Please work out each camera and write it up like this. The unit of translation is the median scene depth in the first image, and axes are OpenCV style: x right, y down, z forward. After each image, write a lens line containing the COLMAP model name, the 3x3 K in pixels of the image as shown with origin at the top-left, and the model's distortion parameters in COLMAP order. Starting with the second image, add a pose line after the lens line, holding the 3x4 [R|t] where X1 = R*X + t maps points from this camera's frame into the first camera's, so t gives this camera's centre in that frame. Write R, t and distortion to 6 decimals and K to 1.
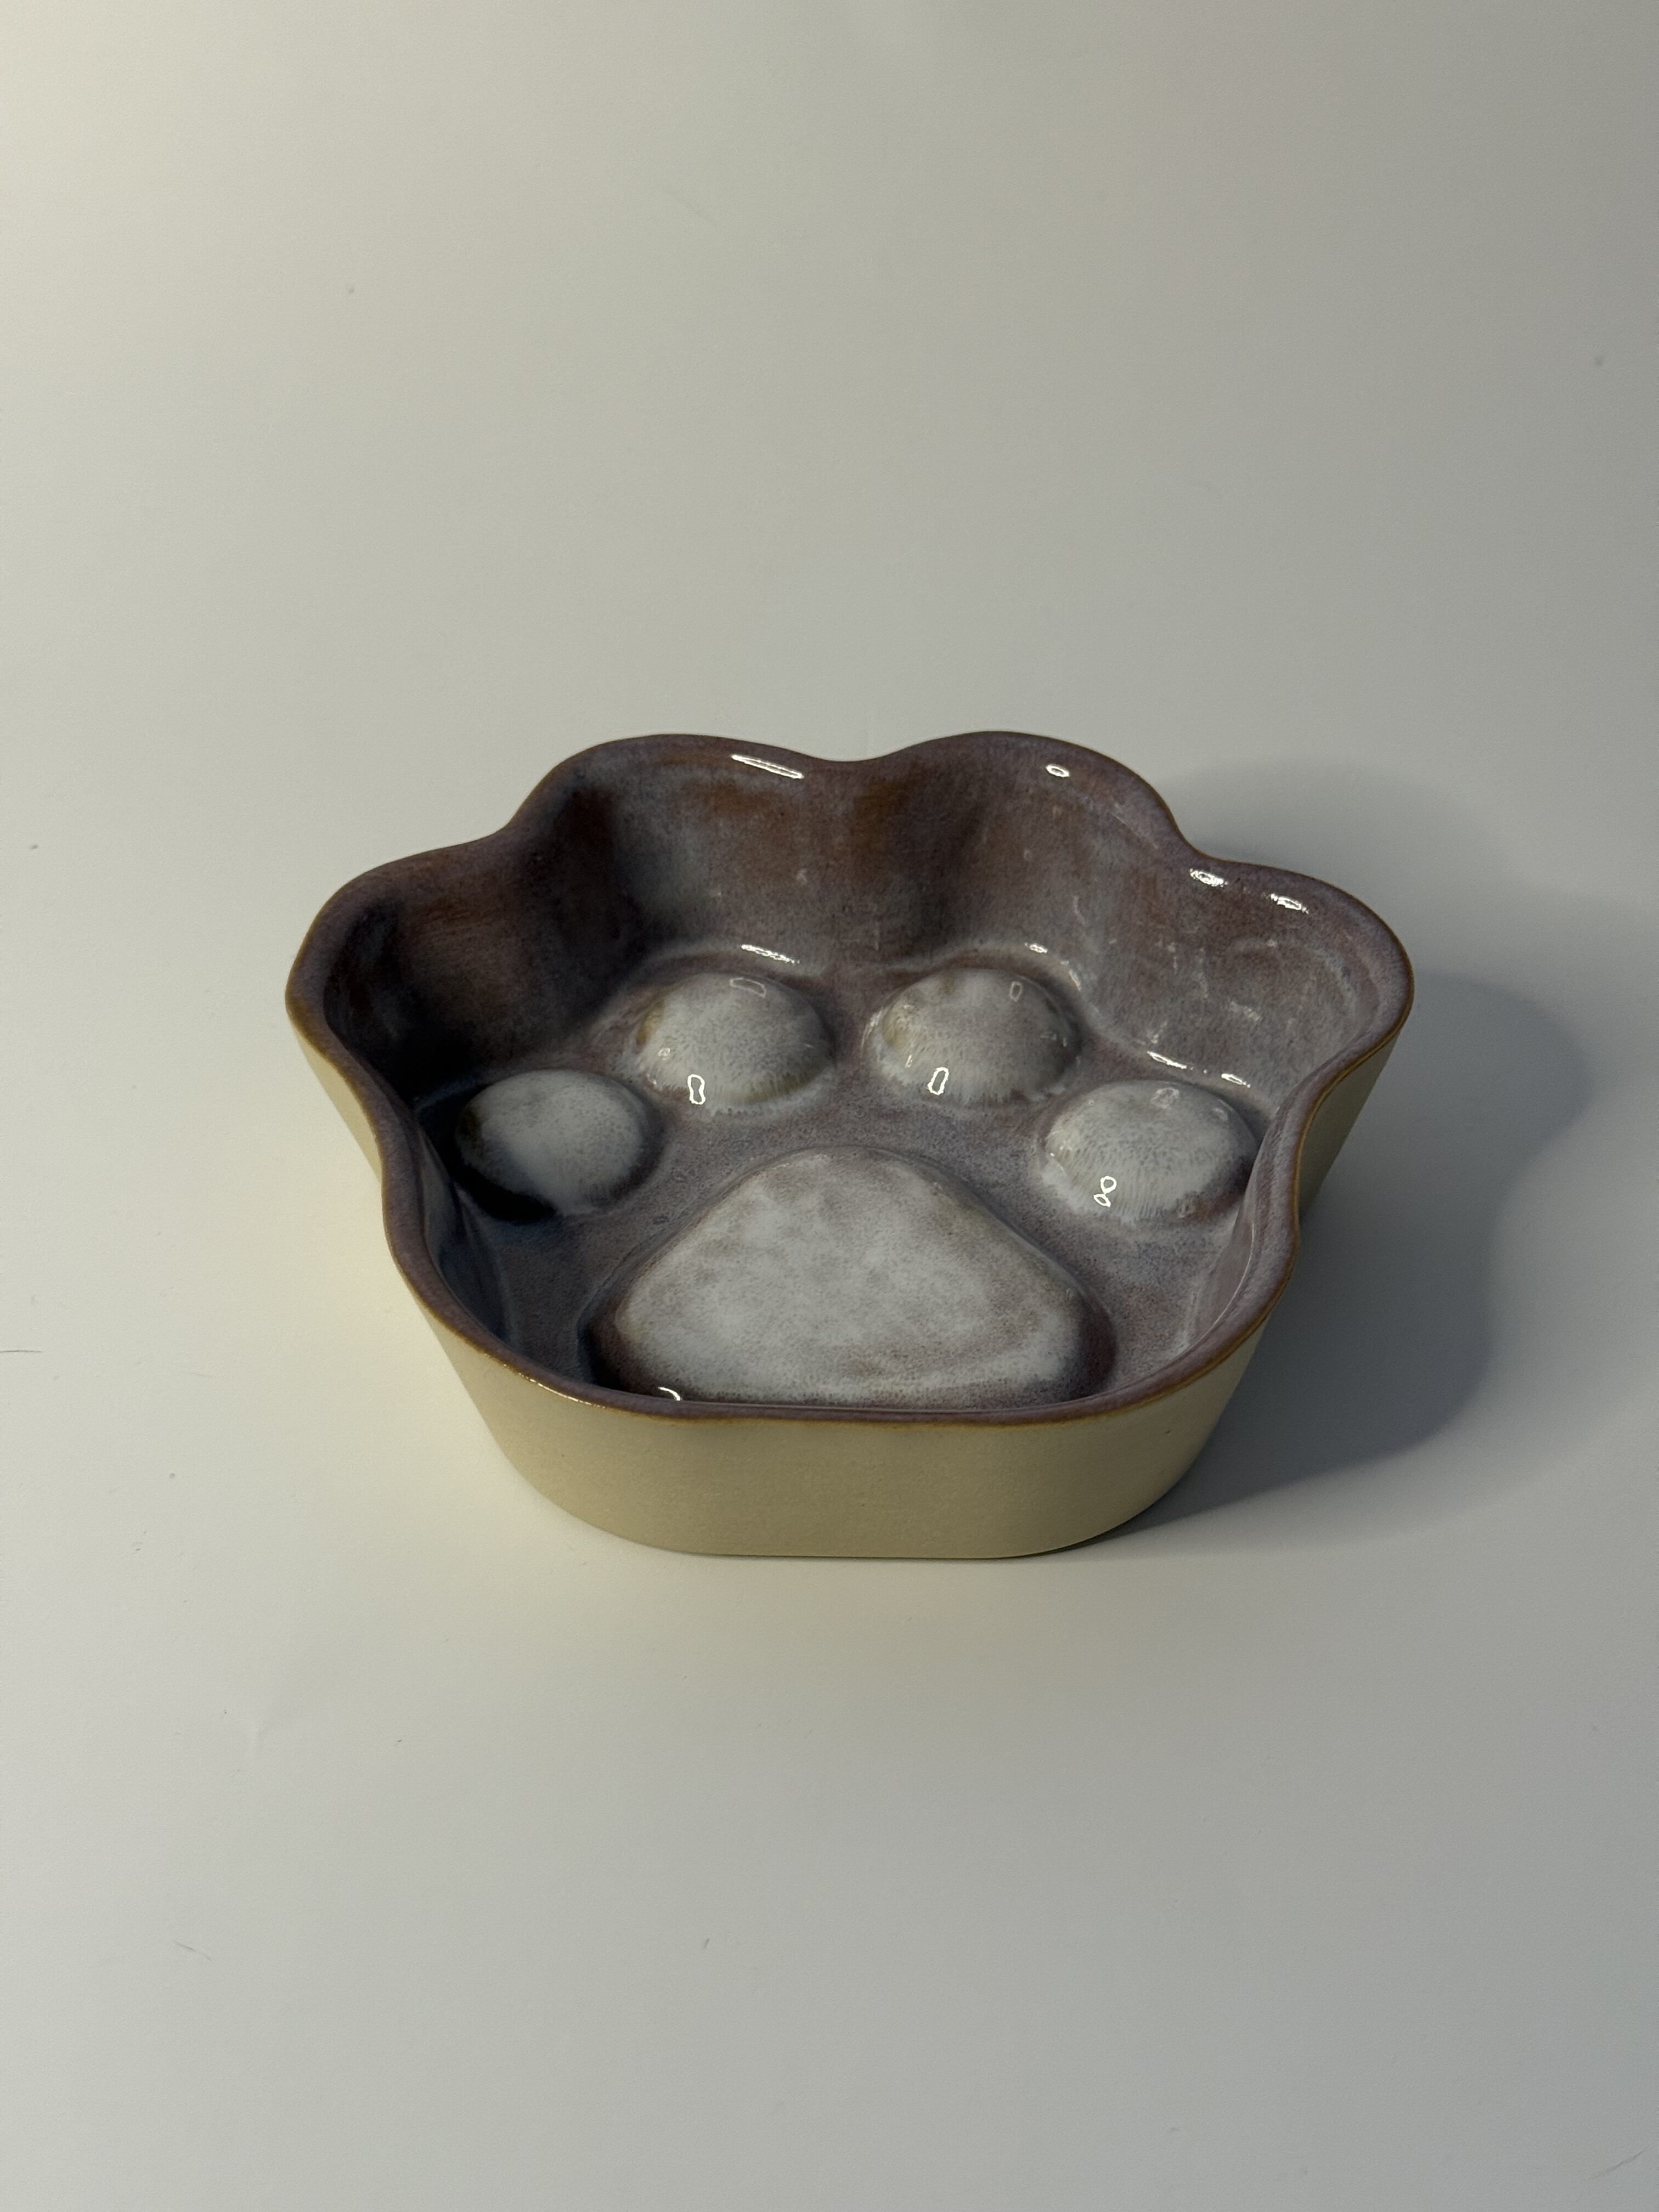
lens RADIAL K [[3124.7, 0, 834.1], [0, 3124.7, 1107.3], [0, 0, 1]] dist [0.155218, 0.000000]
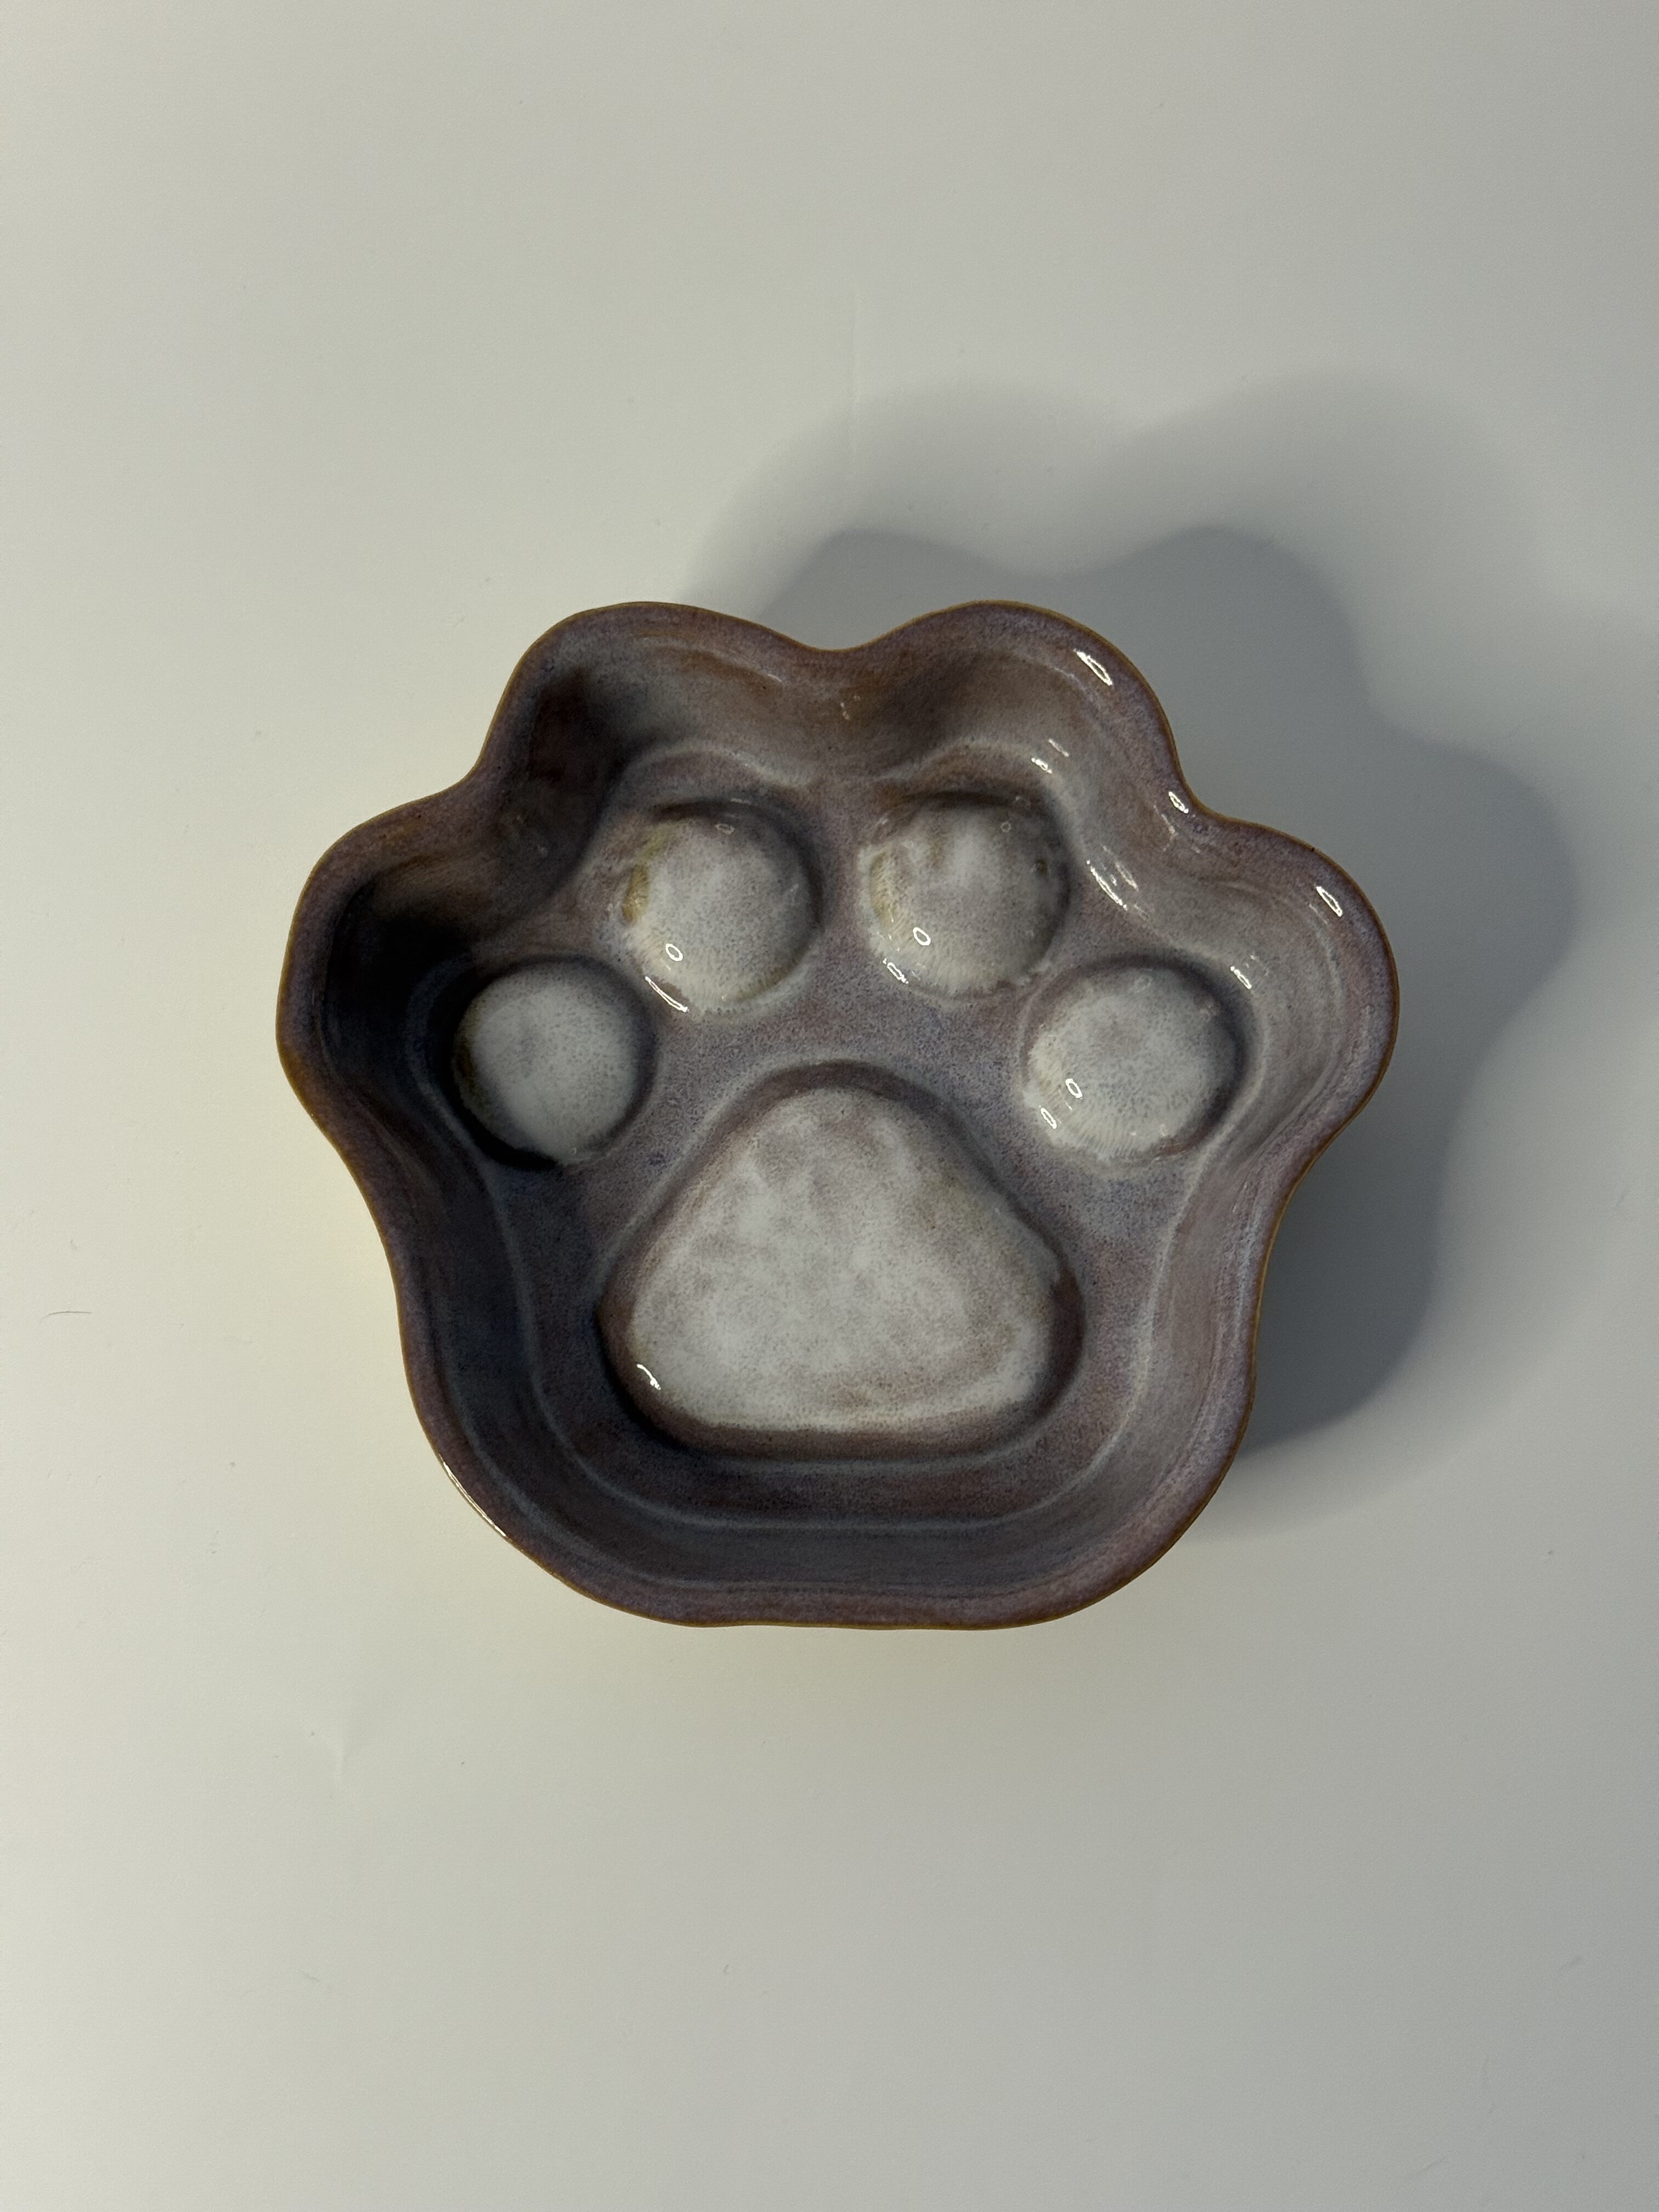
lens RADIAL K [[3124.7, 0, 830.3], [0, 3124.7, 1107.6], [0, 0, 1]] dist [0.155218, 0.000000]
pose [[0.999971, -0.007633, 0.000396, 0.002131], [0.005667, 0.775194, 0.631698, -0.612121], [-0.005129, -0.631677, 0.775215, 0.191516]]
